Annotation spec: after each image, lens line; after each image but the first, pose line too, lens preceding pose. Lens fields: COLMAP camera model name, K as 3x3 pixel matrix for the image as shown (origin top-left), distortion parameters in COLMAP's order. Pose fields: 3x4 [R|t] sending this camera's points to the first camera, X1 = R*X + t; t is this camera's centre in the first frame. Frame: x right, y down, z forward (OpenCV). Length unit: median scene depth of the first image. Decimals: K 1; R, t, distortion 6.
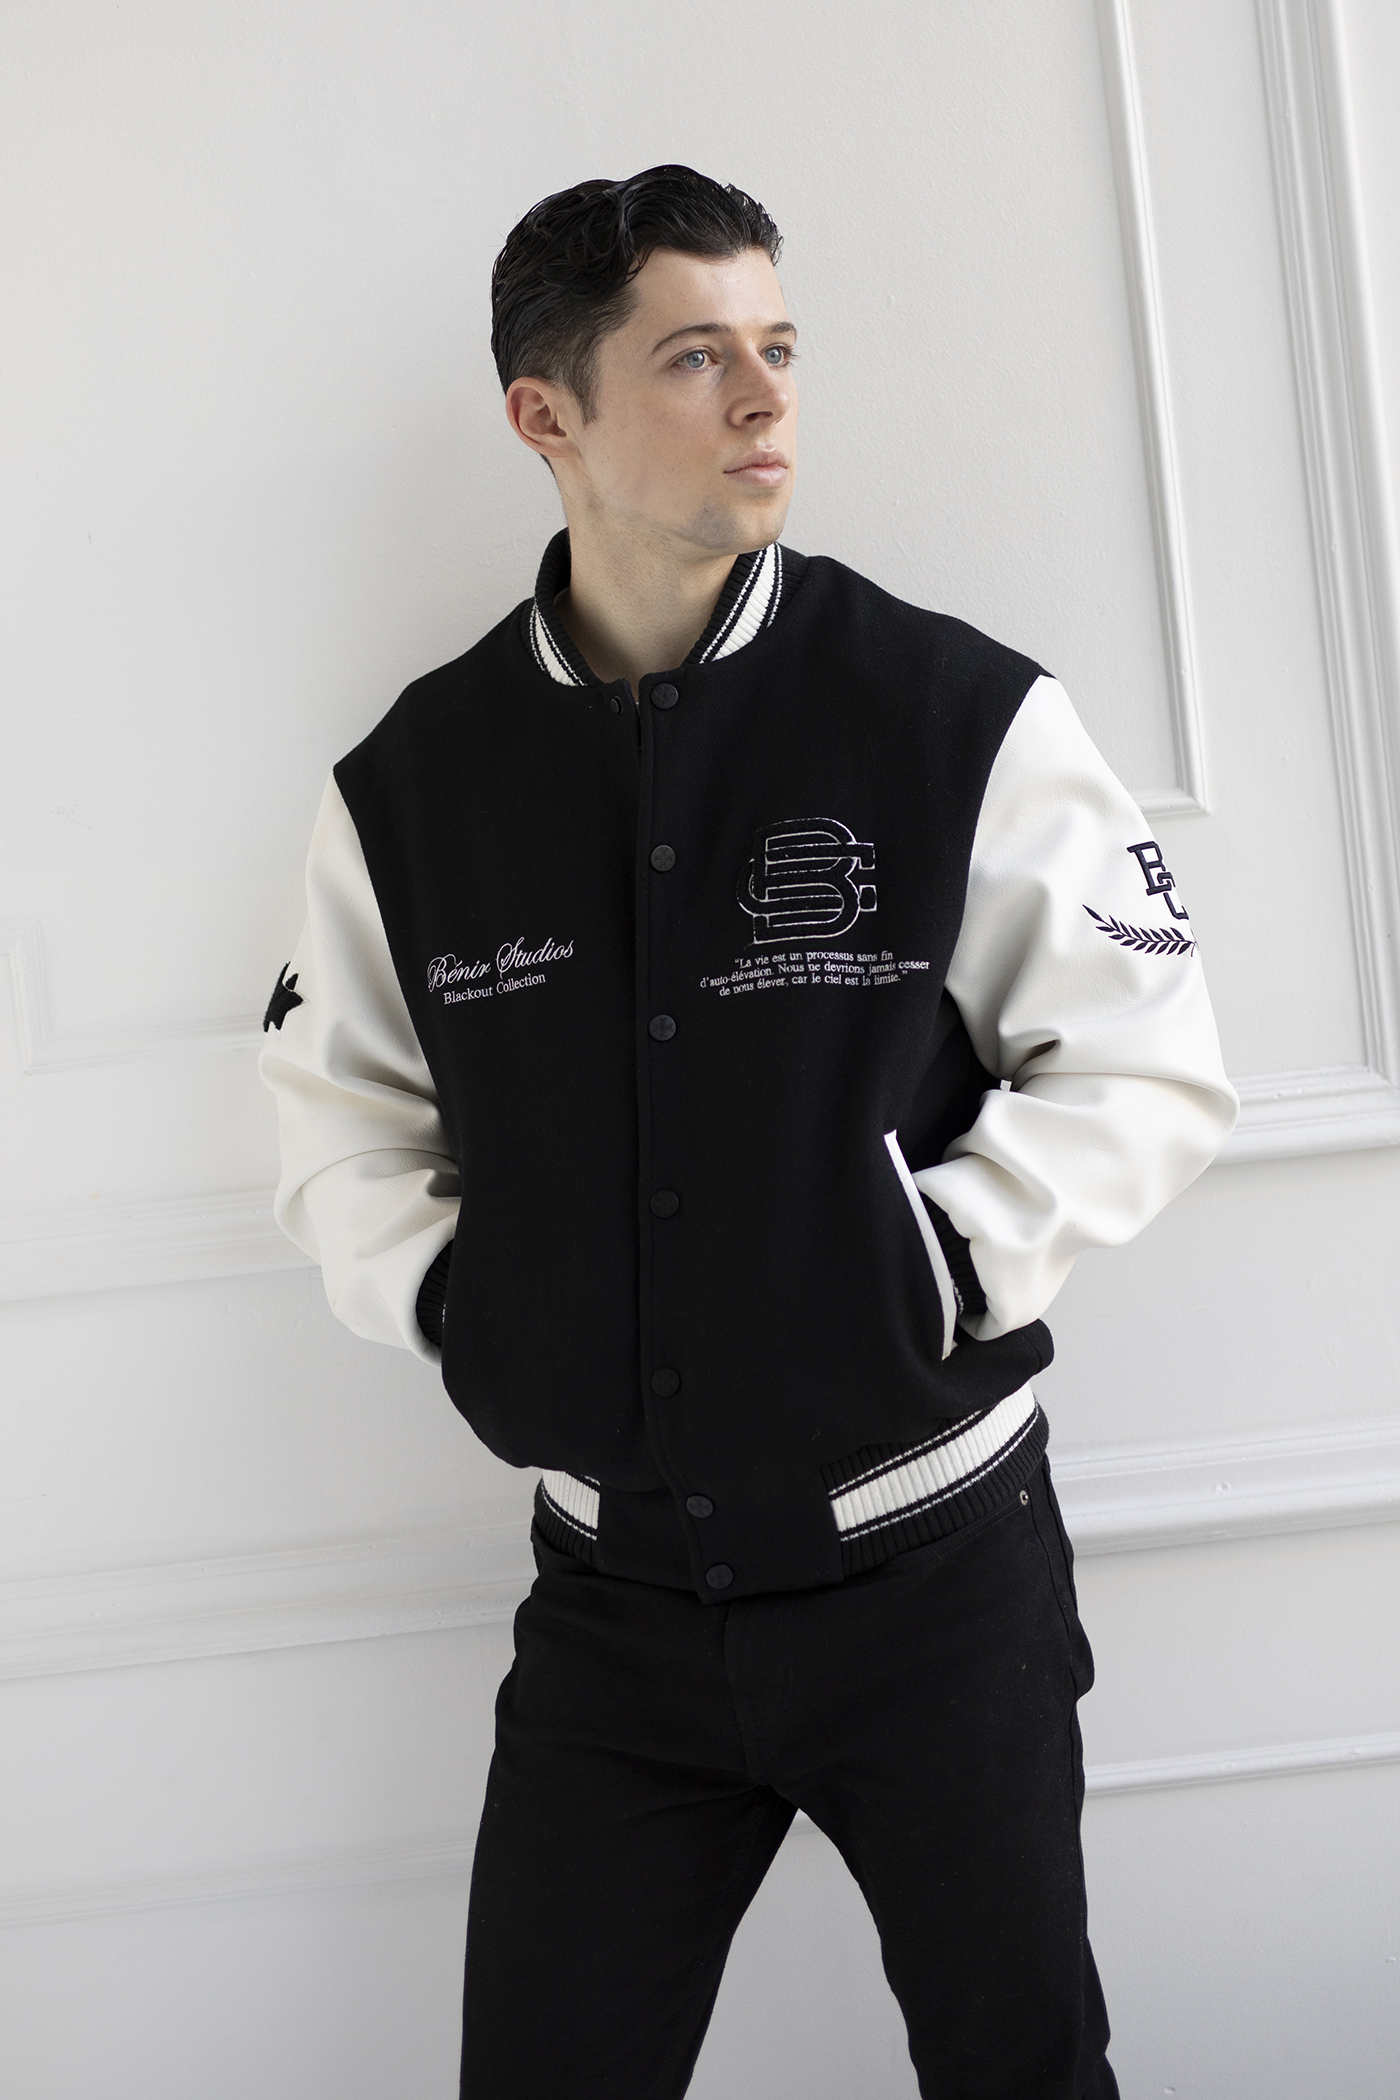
lens RADIAL K [[3315.8, 0, 700.0], [0, 3315.8, 1050.0], [0, 0, 1]] dist [0.092126, 0.059161]
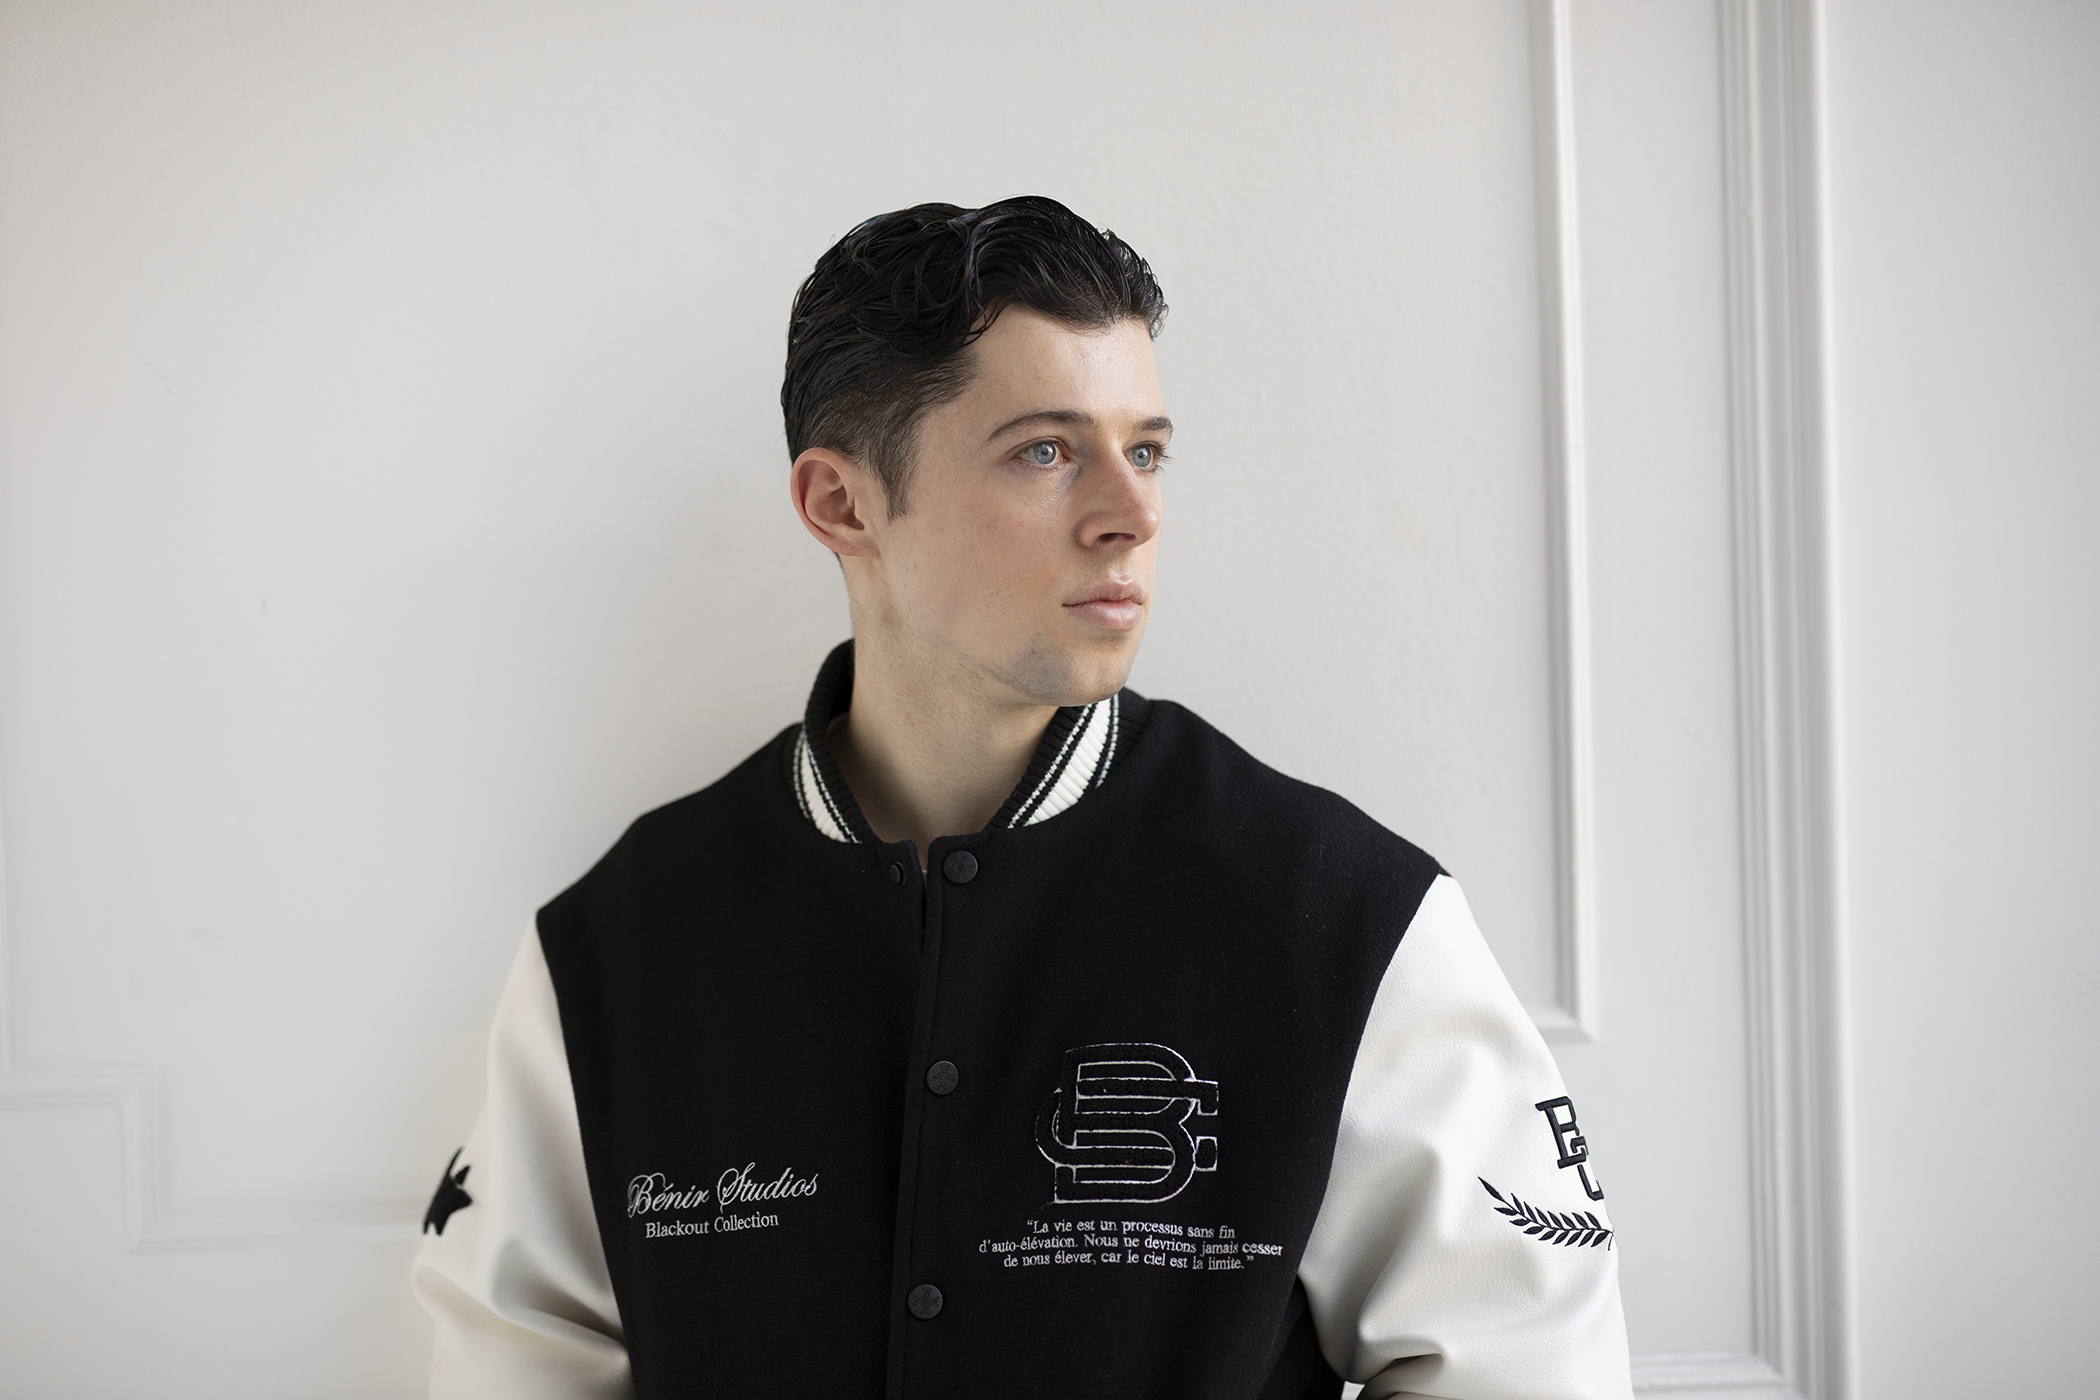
lens RADIAL K [[3296.3, 0, 1050.0], [0, 3296.3, 700.0], [0, 0, 1]] dist [-0.238353, 0.070968]
pose [[0.996624, 0.077665, 0.026635, -0.013455], [-0.073746, 0.989354, -0.125457, -0.050655], [-0.036095, 0.123070, 0.991741, 0.231691]]
